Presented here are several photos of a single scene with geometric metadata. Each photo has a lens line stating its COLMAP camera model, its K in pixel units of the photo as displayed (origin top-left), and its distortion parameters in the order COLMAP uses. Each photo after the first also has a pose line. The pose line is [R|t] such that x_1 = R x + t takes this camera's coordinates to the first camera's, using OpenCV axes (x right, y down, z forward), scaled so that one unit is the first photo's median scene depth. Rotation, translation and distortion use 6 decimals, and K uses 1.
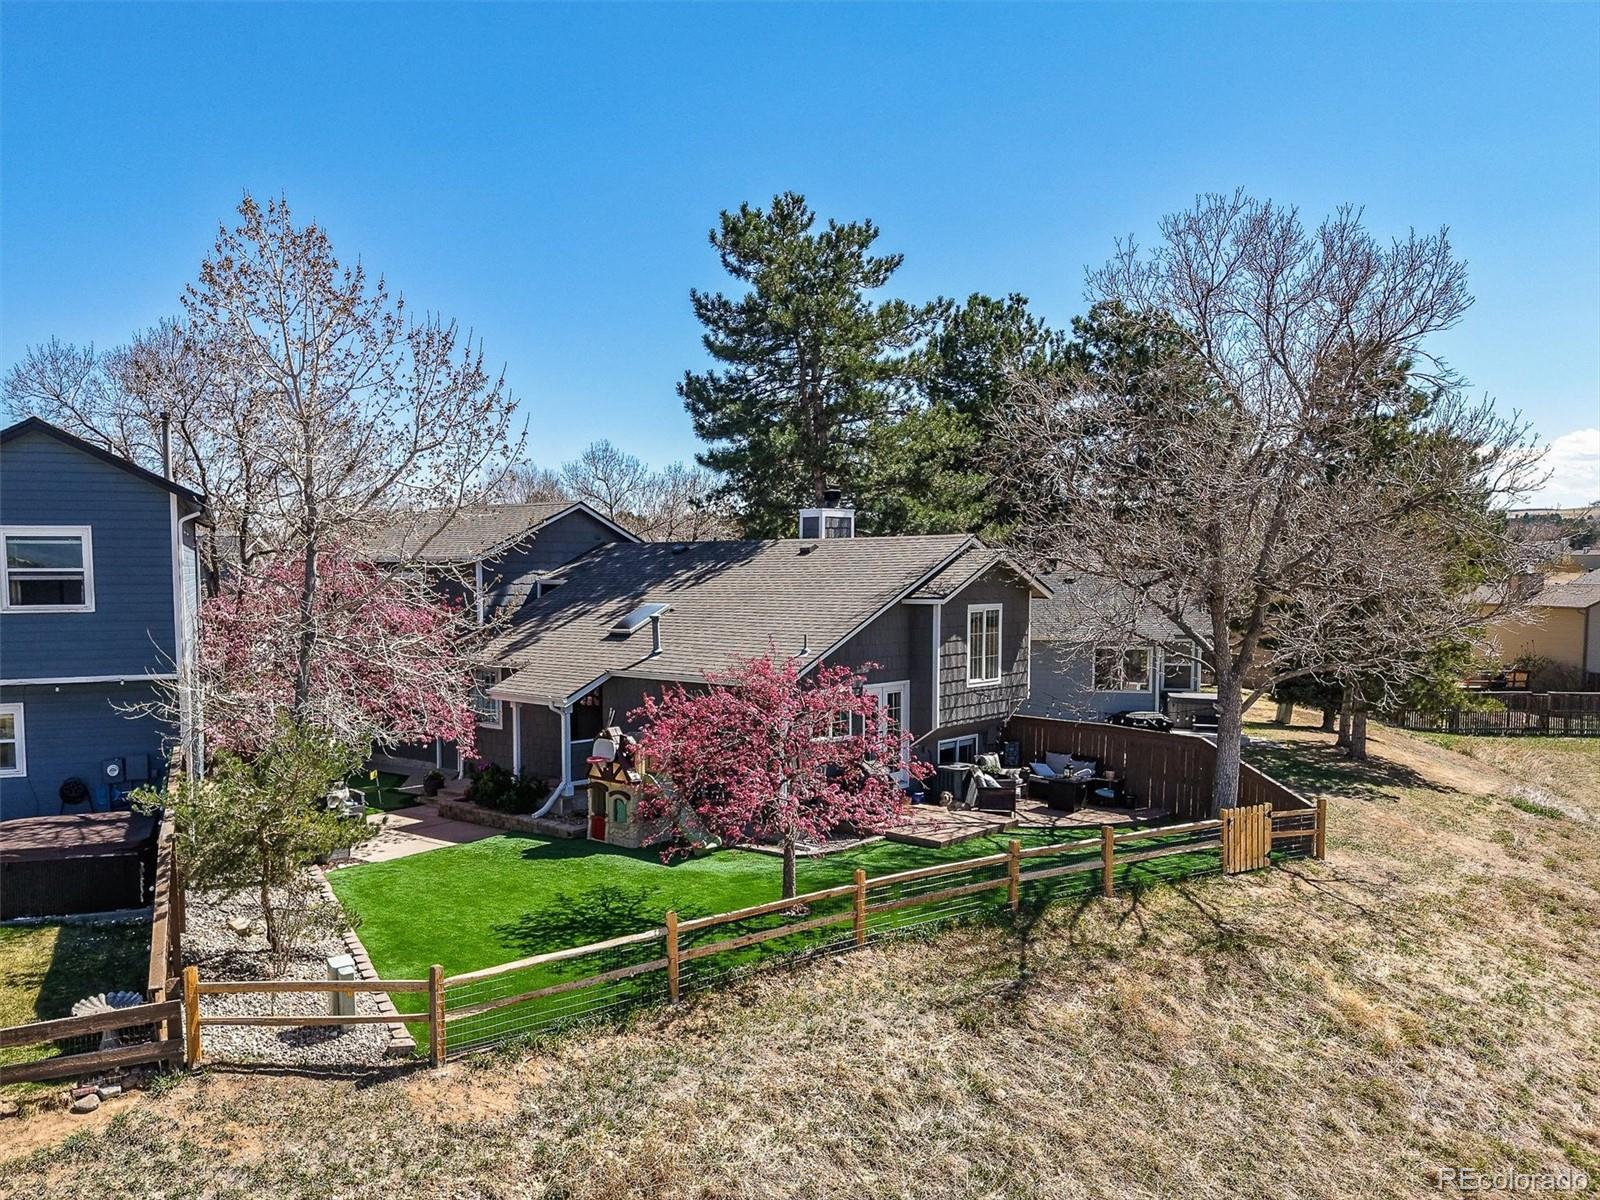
lens RADIAL K [[1223.5, 0, 800.0], [0, 1223.5, 600.0], [0, 0, 1]] dist [0.008823, 0.007533]
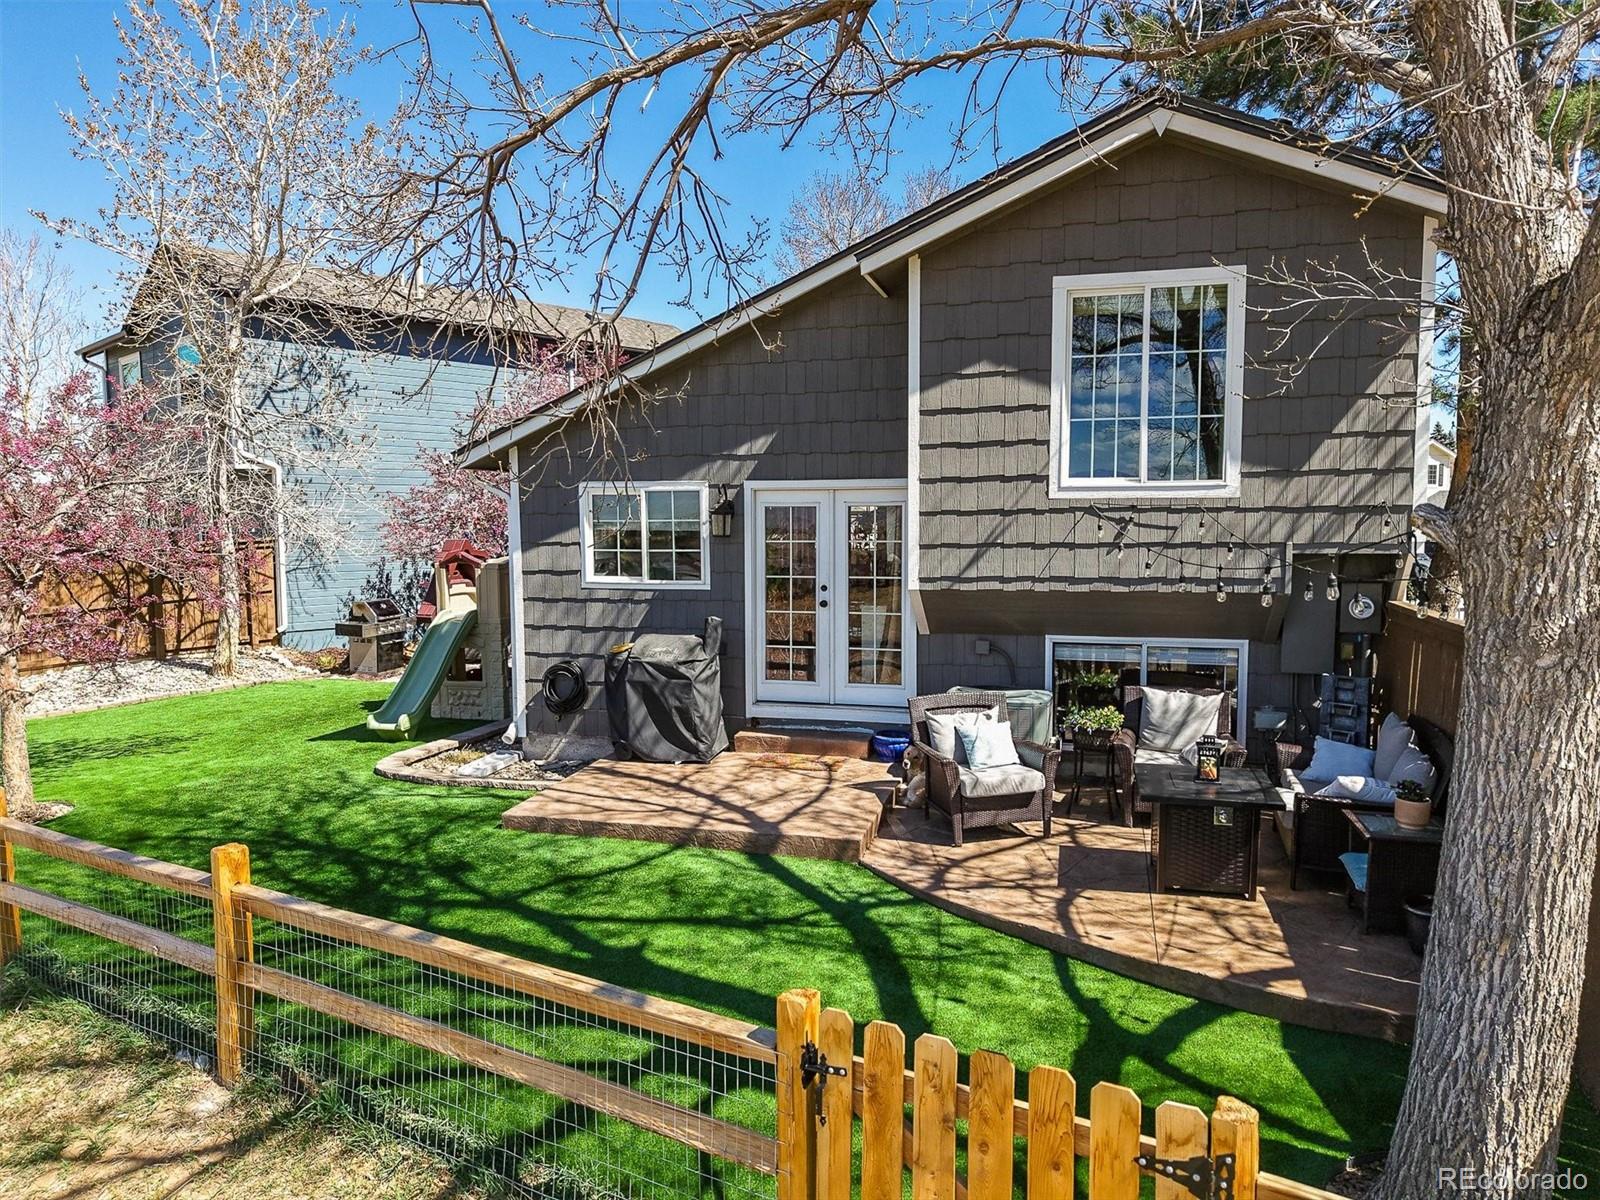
lens RADIAL K [[1126.5, 0, 800.0], [0, 1126.5, 600.0], [0, 0, 1]] dist [-0.001135, -0.005810]
pose [[0.420969, 0.082720, -0.903295, 0.475557], [-0.000726, 0.995864, 0.090859, 0.079399], [0.907075, -0.037593, 0.419288, 0.864339]]
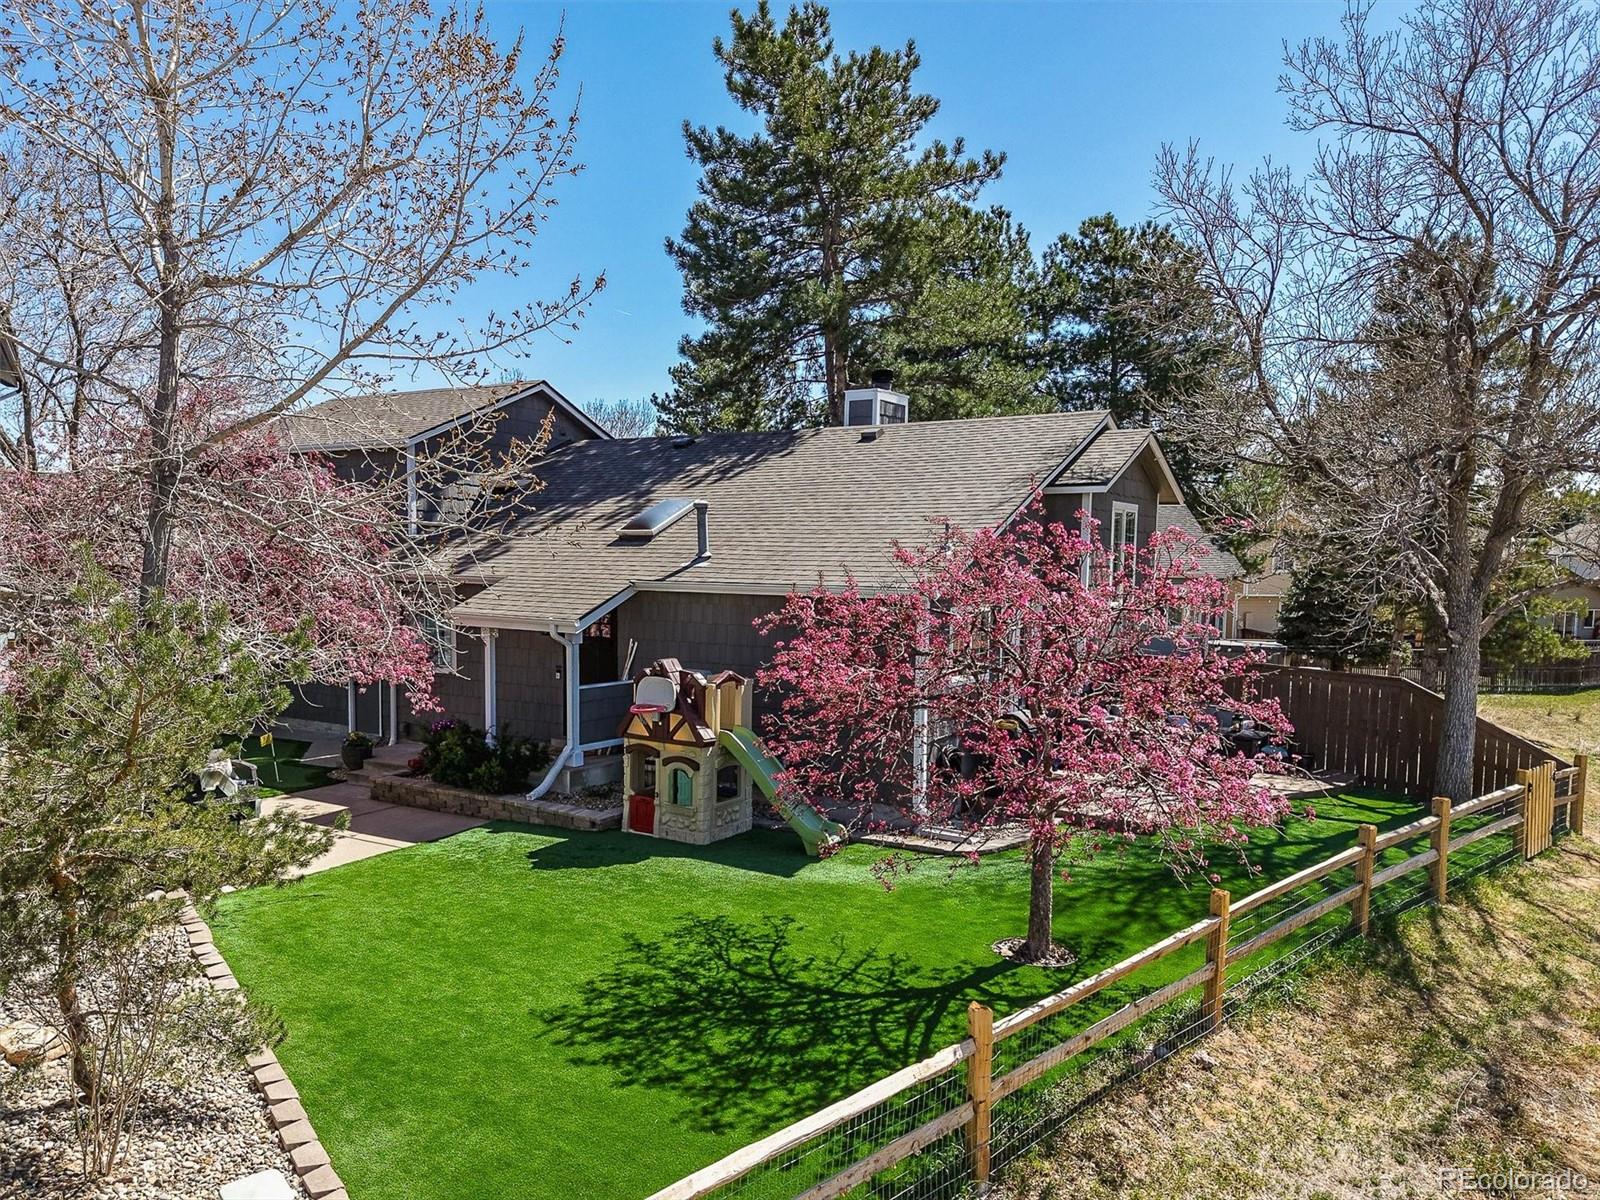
lens RADIAL K [[1126.5, 0, 800.0], [0, 1126.5, 600.0], [0, 0, 1]] dist [-0.001135, -0.005810]
pose [[0.991420, 0.004567, 0.130637, -0.152030], [-0.006375, 0.999890, 0.013420, 0.060792], [-0.130561, -0.014137, 0.991339, 0.379654]]
